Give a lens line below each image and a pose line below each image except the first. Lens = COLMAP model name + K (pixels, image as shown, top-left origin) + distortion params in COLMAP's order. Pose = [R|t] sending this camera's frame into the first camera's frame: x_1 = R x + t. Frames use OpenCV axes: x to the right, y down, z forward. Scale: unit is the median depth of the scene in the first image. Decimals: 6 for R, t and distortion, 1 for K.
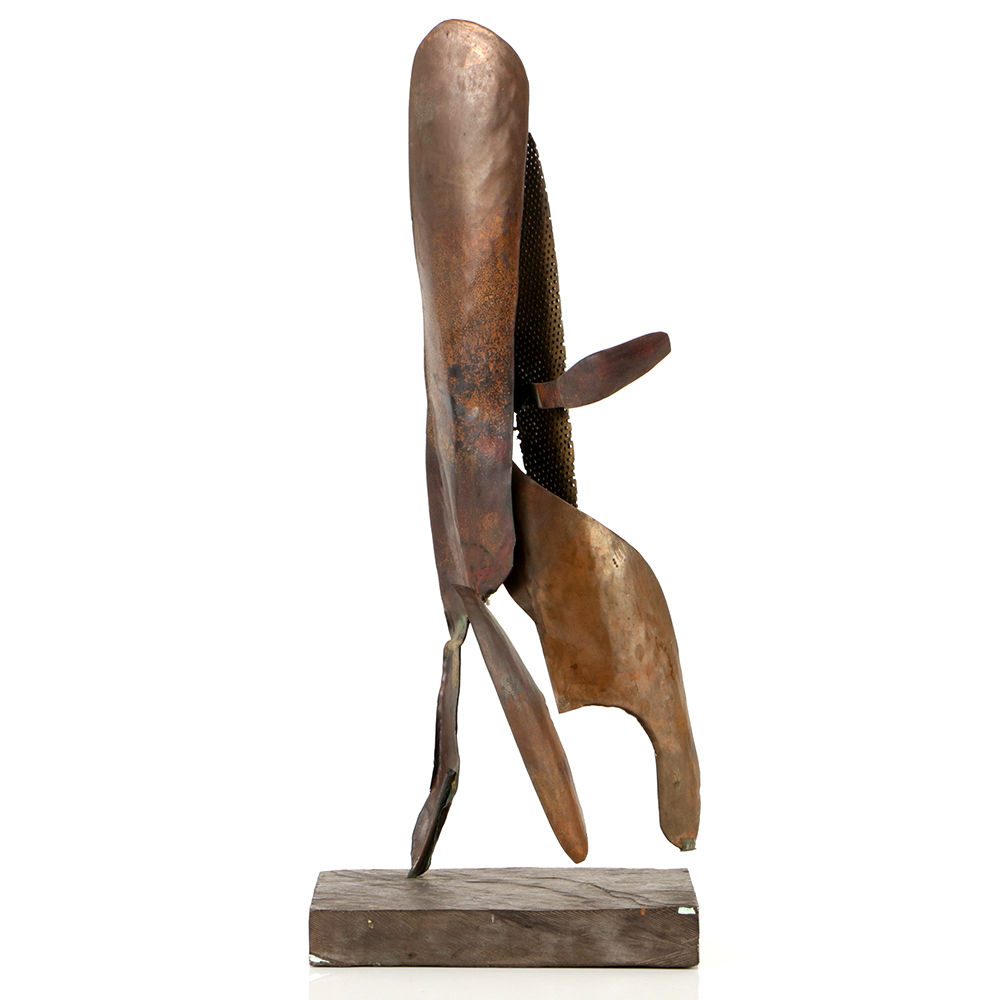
lens RADIAL K [[6005.0, 0, 498.7], [0, 6005.0, 500.4], [0, 0, 1]] dist [1.183669, 0.000000]
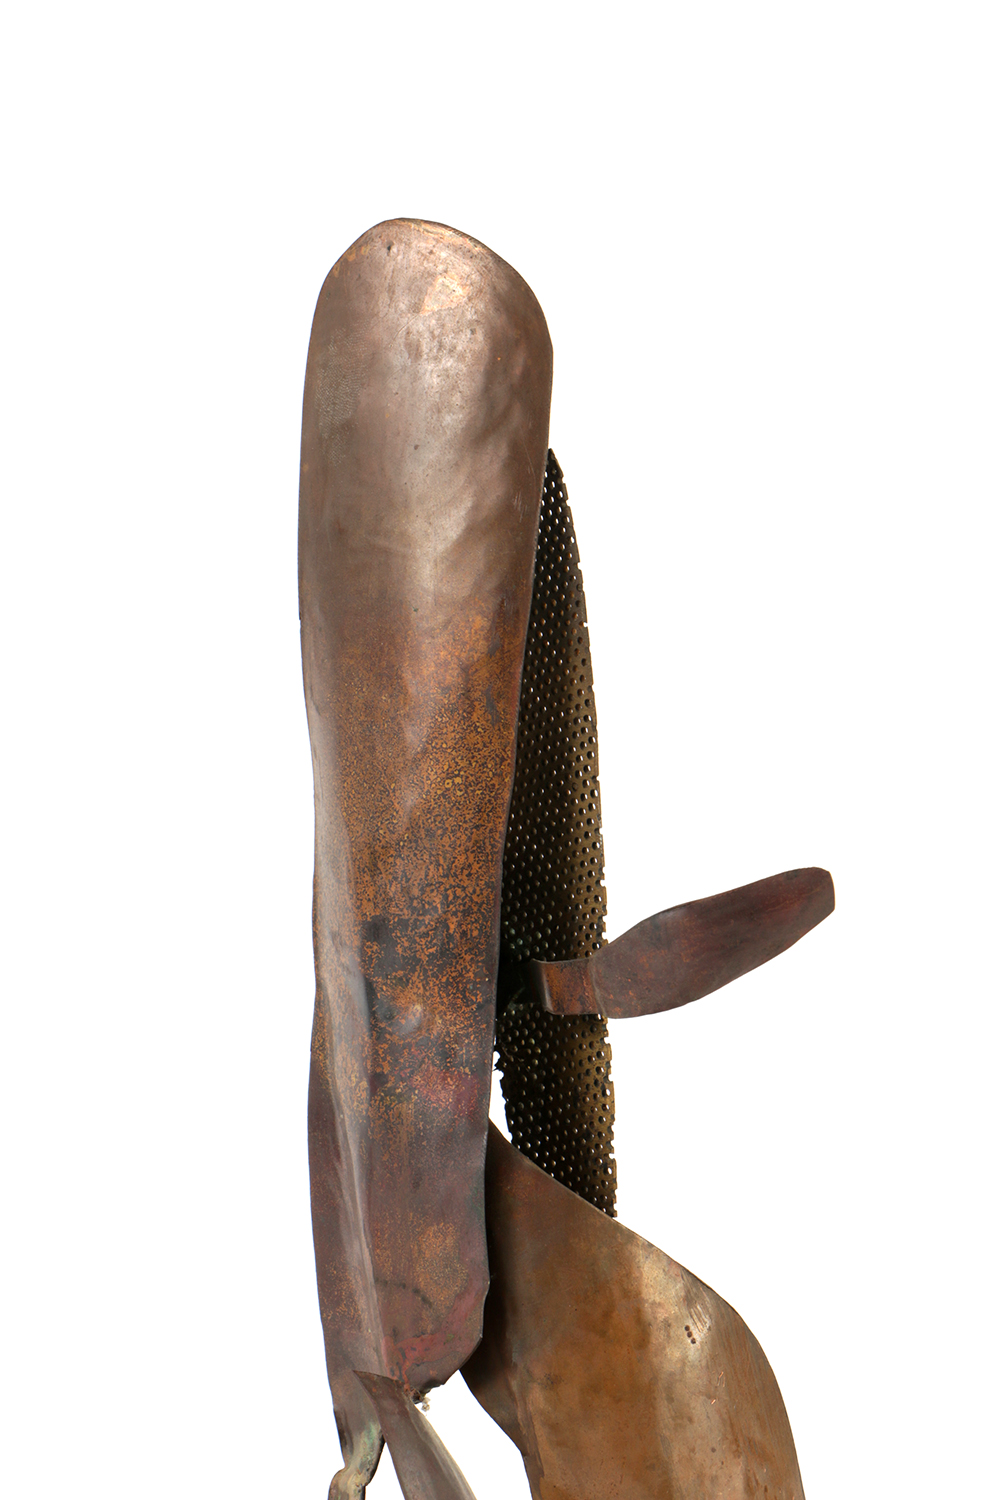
lens RADIAL K [[5683.8, 0, 498.9], [0, 5683.8, 748.3], [0, 0, 1]] dist [-0.271745, 0.000000]
pose [[0.998785, 0.039894, 0.028915, -0.011295], [-0.038714, 0.998437, -0.040304, -0.018016], [-0.030477, 0.039135, 0.998769, 0.539811]]
